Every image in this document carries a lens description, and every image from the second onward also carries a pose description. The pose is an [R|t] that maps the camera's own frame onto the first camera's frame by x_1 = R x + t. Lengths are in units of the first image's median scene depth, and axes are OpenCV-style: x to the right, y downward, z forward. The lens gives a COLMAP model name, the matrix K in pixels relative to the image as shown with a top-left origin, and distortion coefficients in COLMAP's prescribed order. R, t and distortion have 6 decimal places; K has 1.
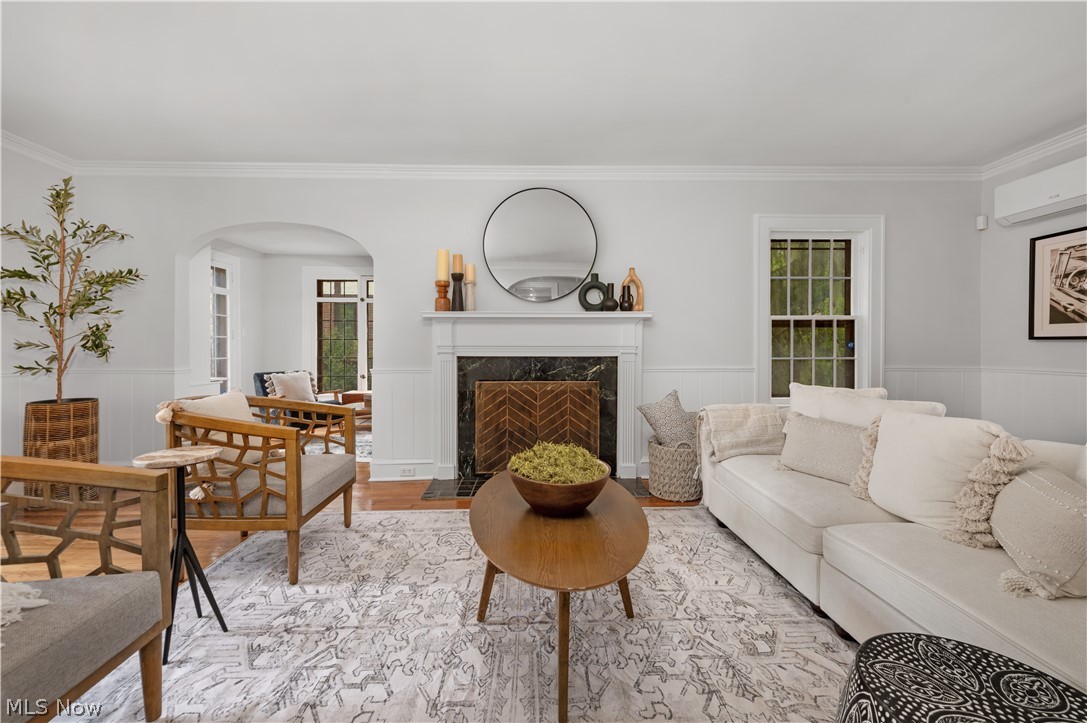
lens RADIAL K [[444.7, 0, 540.4], [0, 444.7, 352.6], [0, 0, 1]] dist [0.011938, -0.000031]
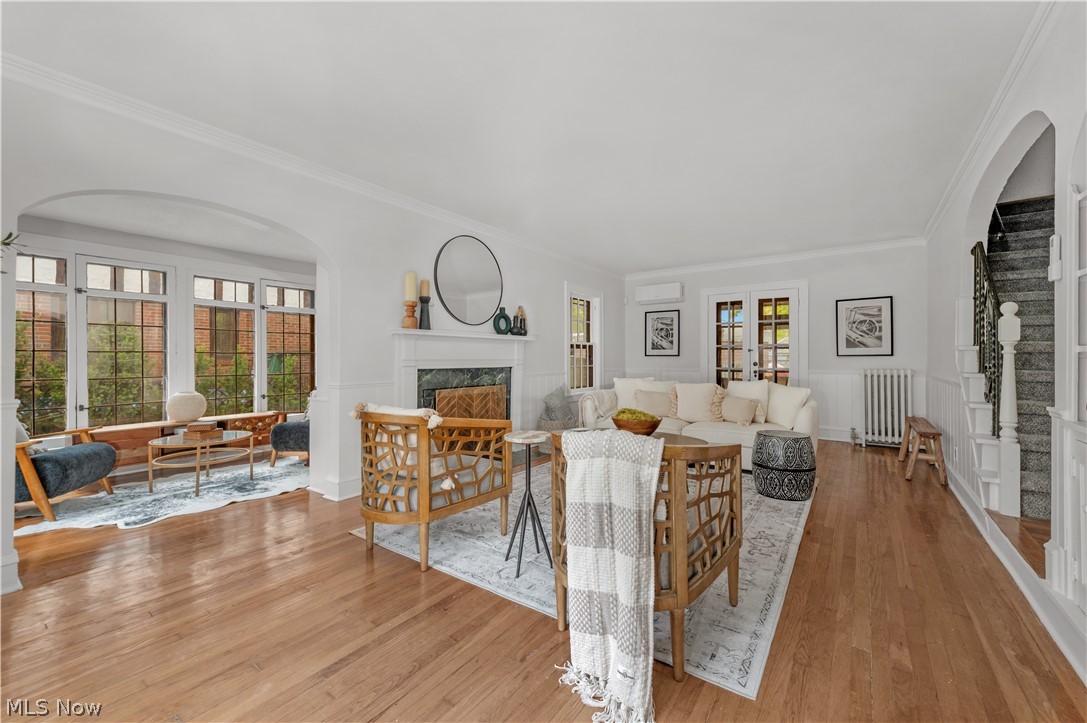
lens RADIAL K [[430.9, 0, 560.4], [0, 430.9, 362.2], [0, 0, 1]] dist [0.011770, -0.000148]
pose [[0.589984, -0.006499, 0.807389, -0.858952], [0.014600, 0.999890, -0.002620, -0.000135], [-0.807283, 0.013333, 0.590014, 0.061997]]
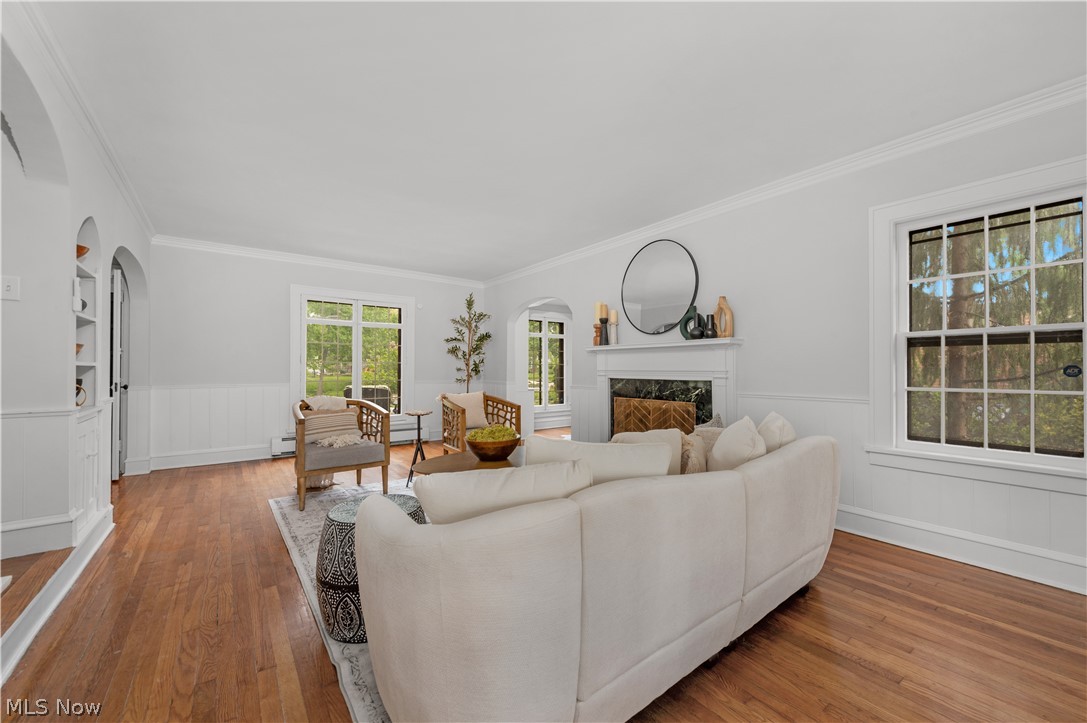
lens RADIAL K [[430.9, 0, 560.4], [0, 430.9, 362.2], [0, 0, 1]] dist [0.011770, -0.000148]
pose [[0.597647, -0.012632, -0.801660, 0.791756], [-0.015578, 0.999504, -0.027363, -0.001391], [0.801608, 0.028841, 0.597153, 0.089433]]
